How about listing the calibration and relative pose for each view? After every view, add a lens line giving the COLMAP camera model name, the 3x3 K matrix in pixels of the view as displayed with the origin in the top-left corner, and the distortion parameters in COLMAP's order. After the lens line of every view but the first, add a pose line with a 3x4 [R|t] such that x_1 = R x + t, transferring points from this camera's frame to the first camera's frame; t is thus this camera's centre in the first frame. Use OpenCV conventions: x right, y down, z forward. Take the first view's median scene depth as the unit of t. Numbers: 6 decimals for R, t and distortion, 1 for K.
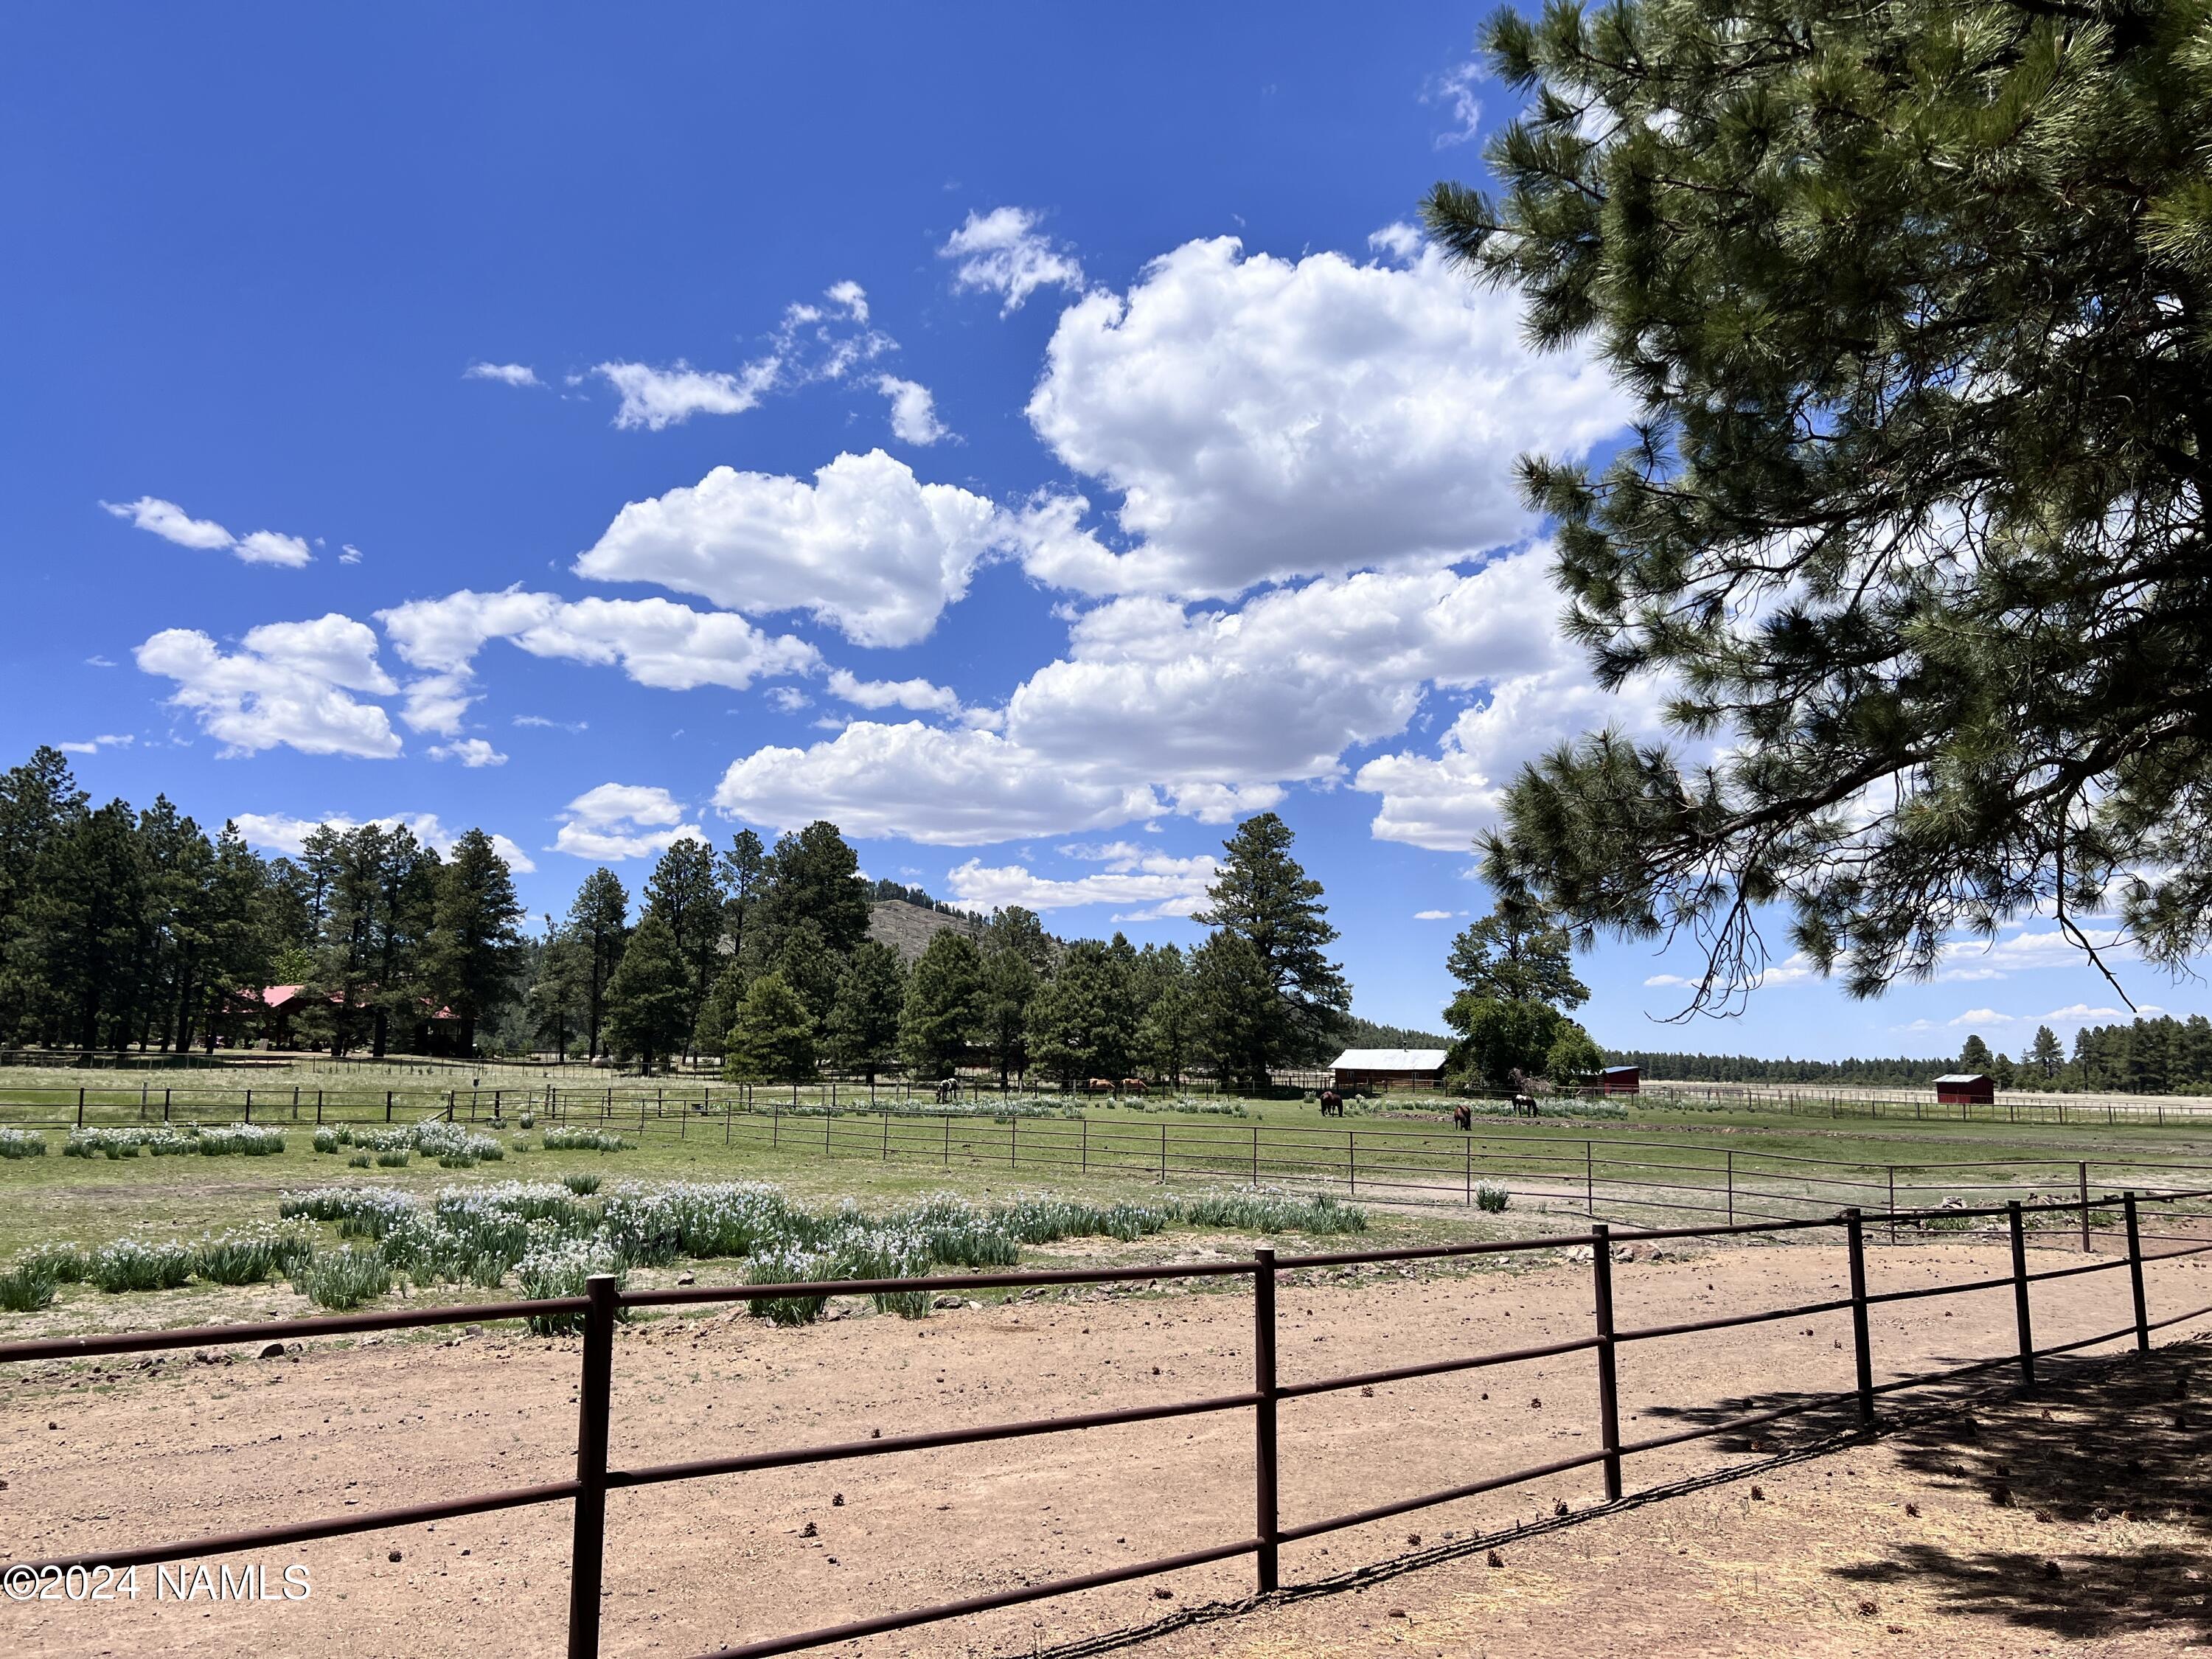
lens RADIAL K [[1647.3, 0, 1099.7], [0, 1647.3, 843.3], [0, 0, 1]] dist [0.060806, -0.076116]
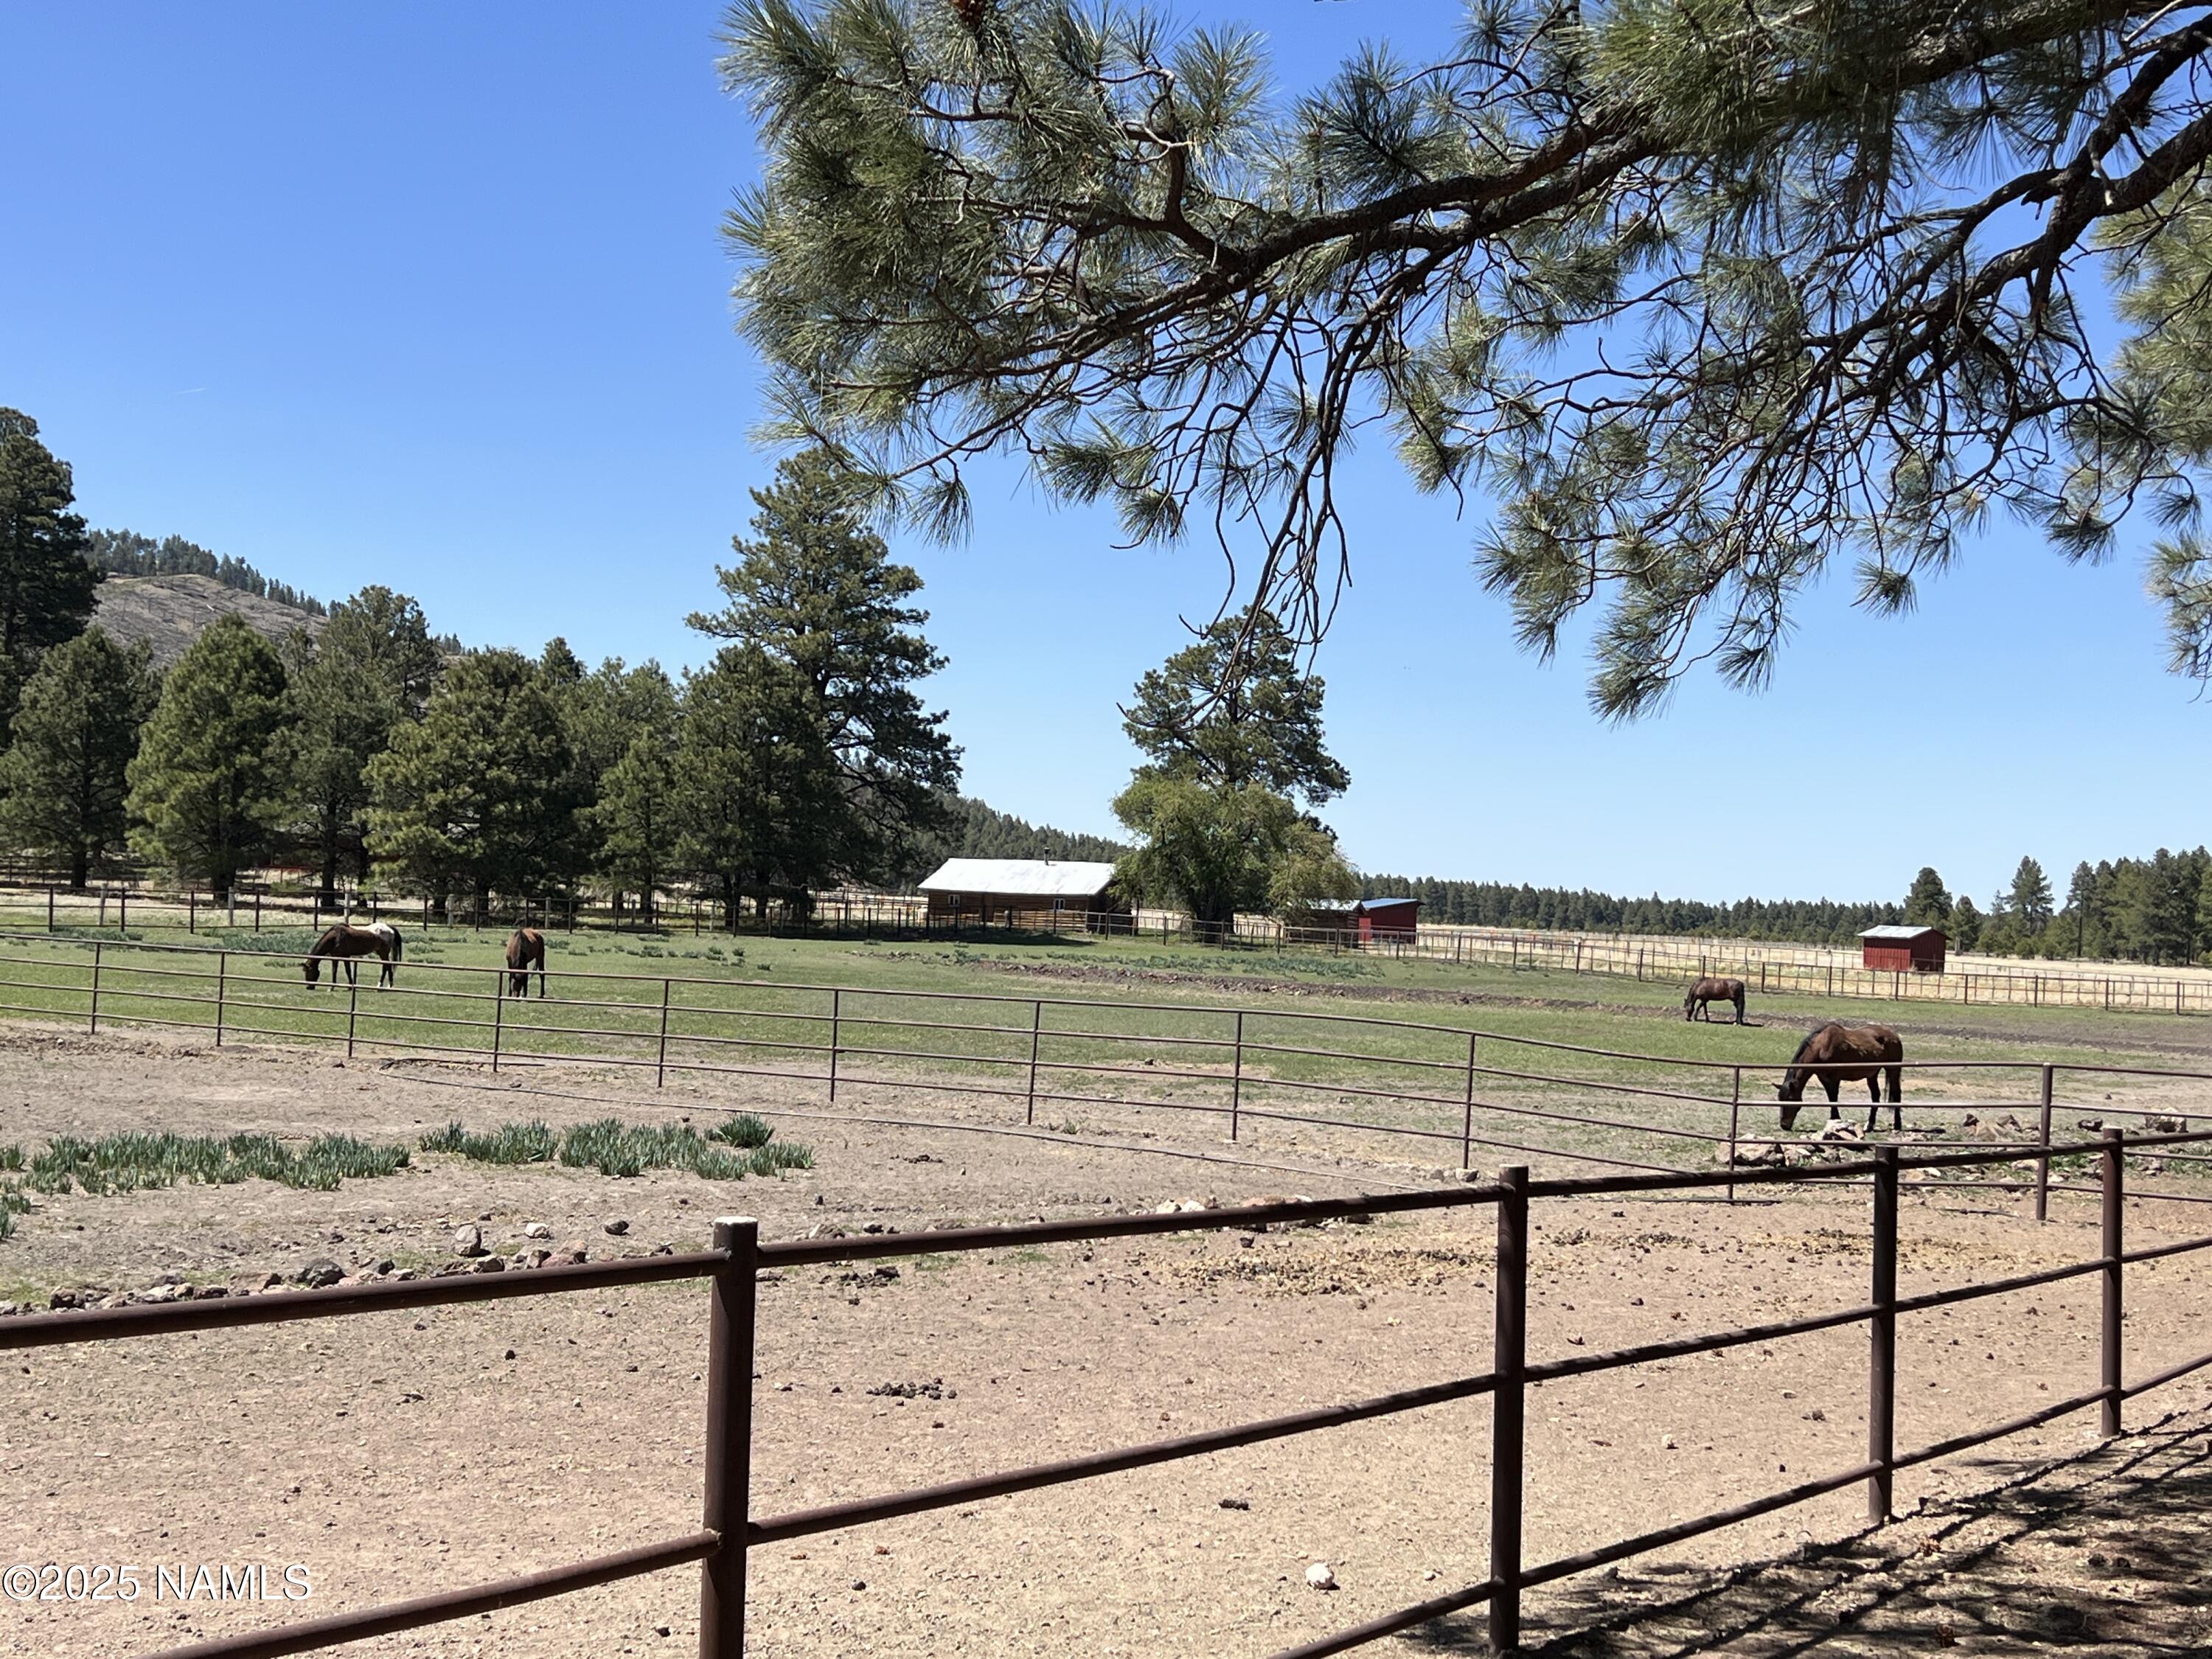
lens RADIAL K [[2734.0, 0, 1111.8], [0, 2734.0, 838.0], [0, 0, 1]] dist [0.257507, -0.919553]
pose [[0.980593, 0.034534, 0.192989, 0.017126], [-0.056880, 0.992138, 0.111475, 0.004749], [-0.187622, -0.120289, 0.974848, 0.030399]]
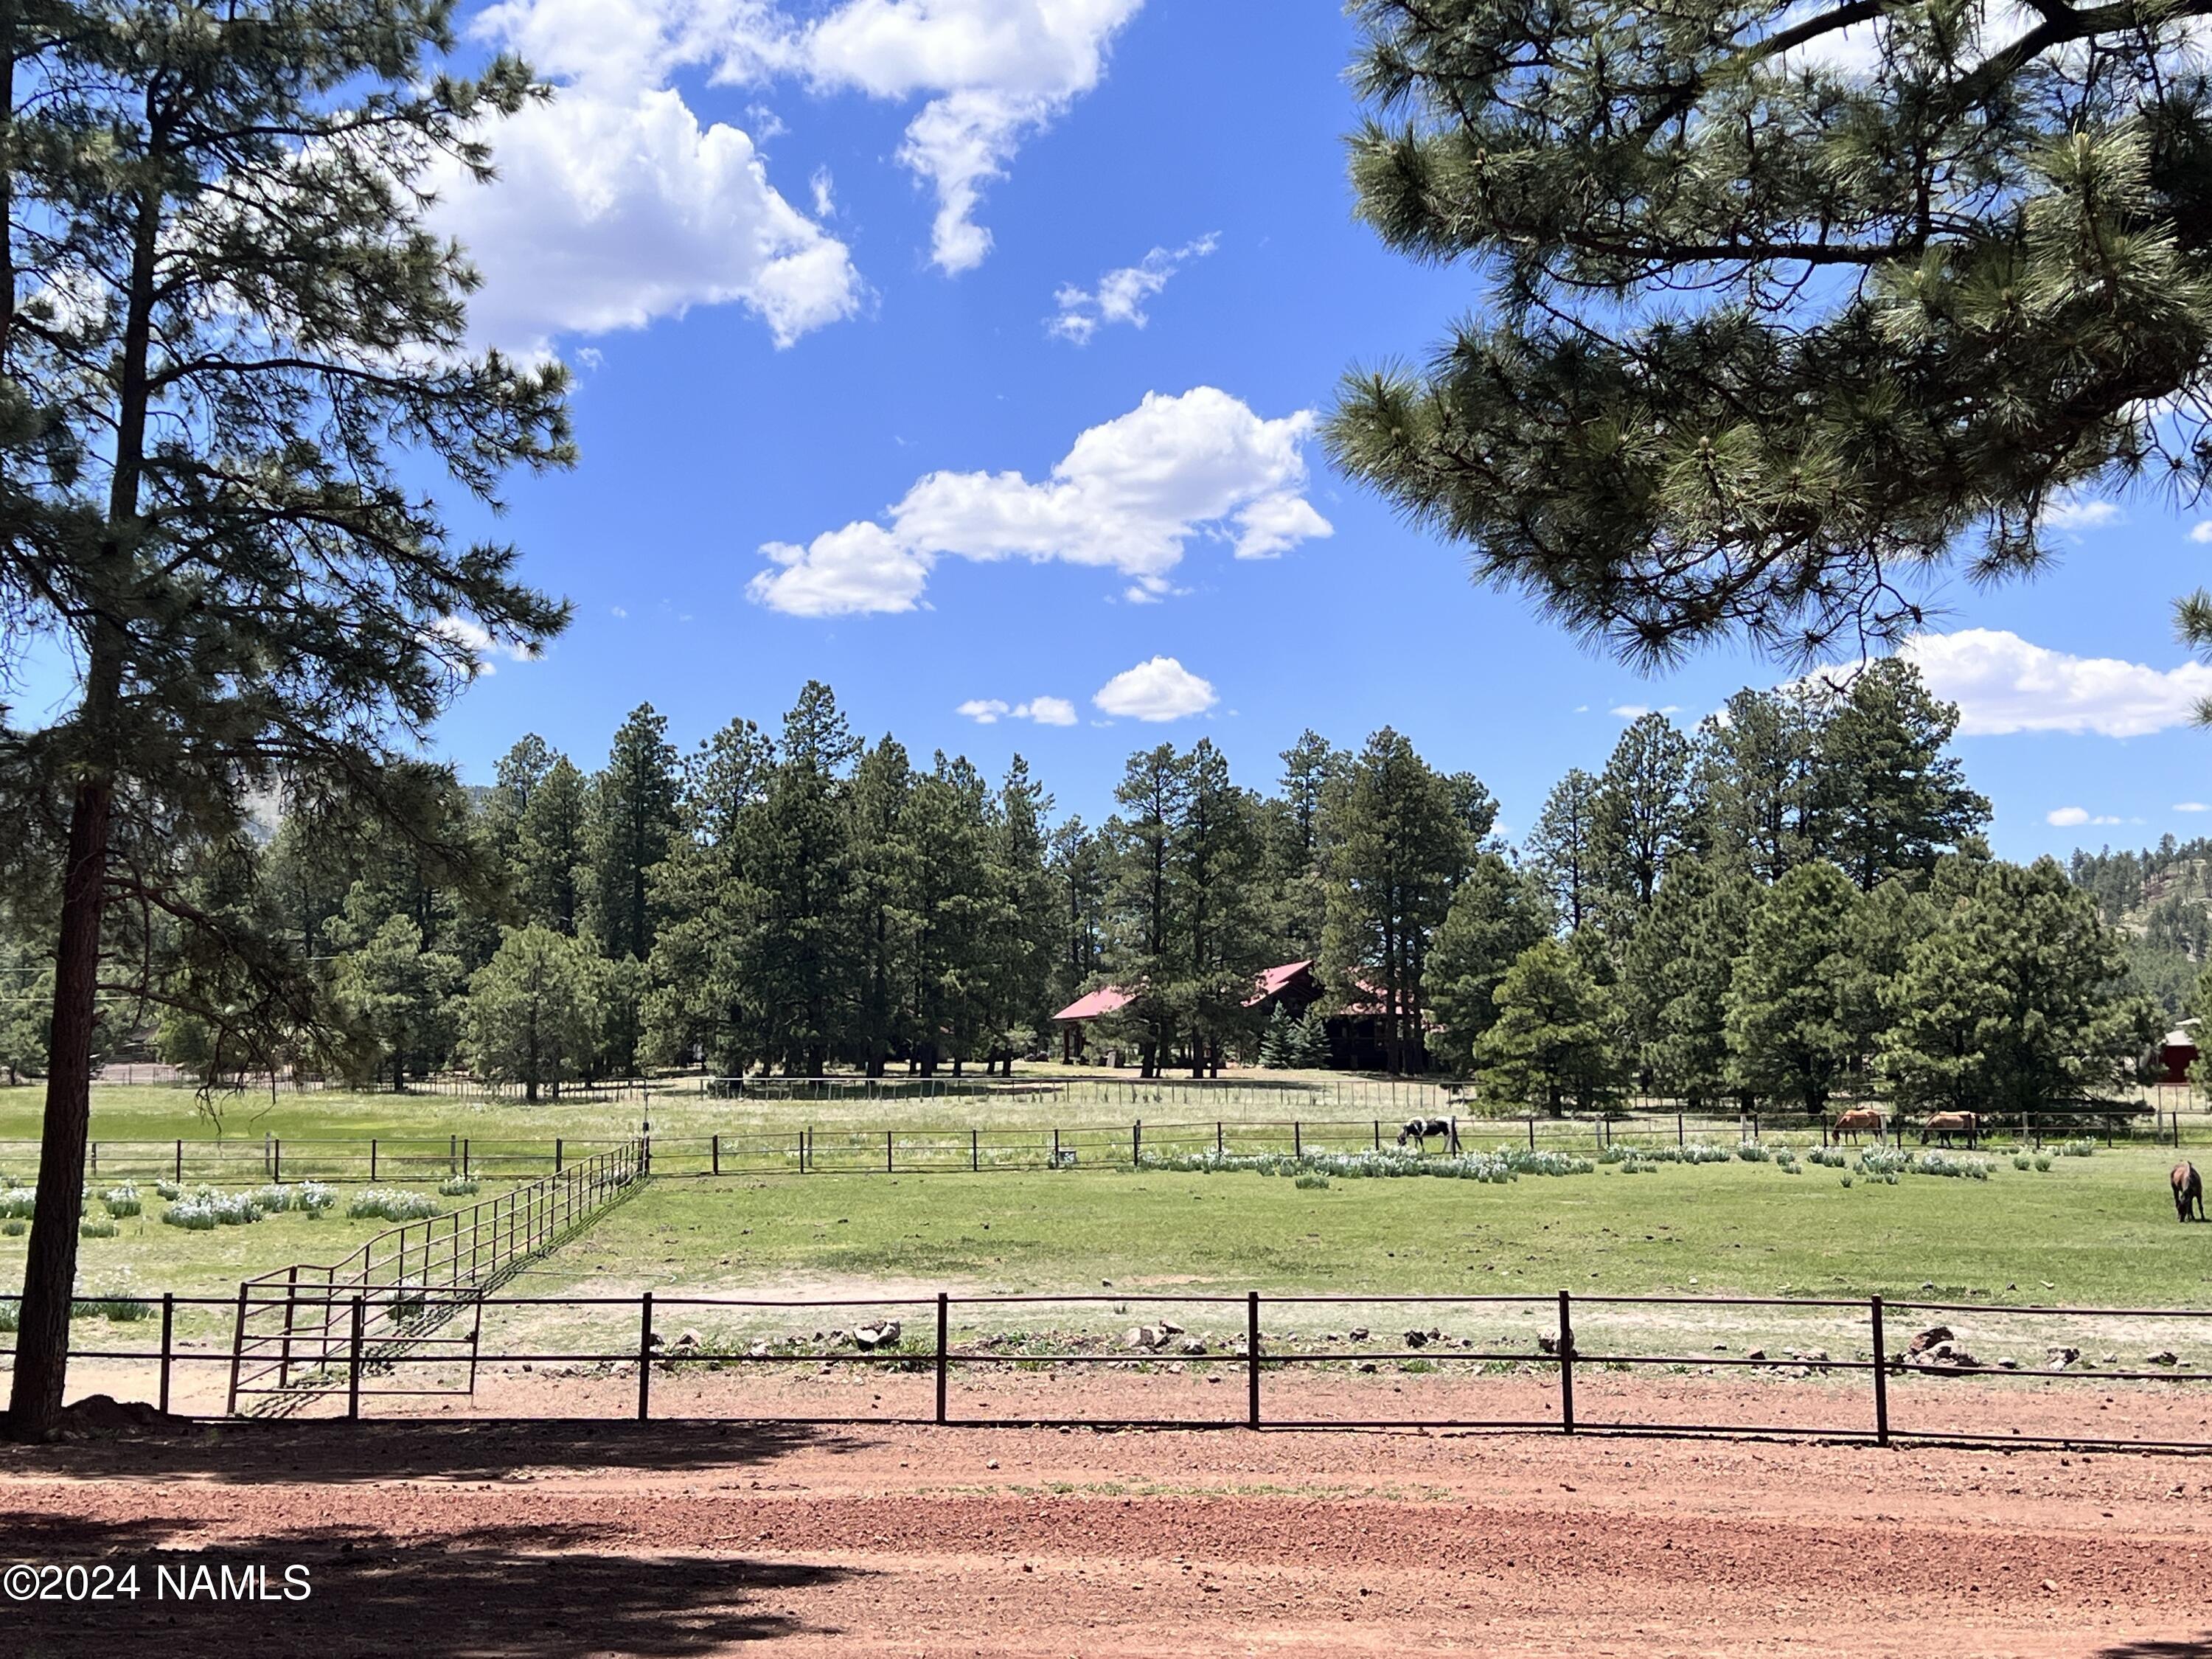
lens RADIAL K [[2860.3, 0, 1106.0], [0, 2860.3, 829.5], [0, 0, 1]] dist [0.173753, 0.001567]
pose [[0.774629, -0.069996, -0.628530, 0.309568], [0.102840, 0.994569, 0.015985, 0.002315], [0.623998, -0.077020, 0.777621, 0.047074]]
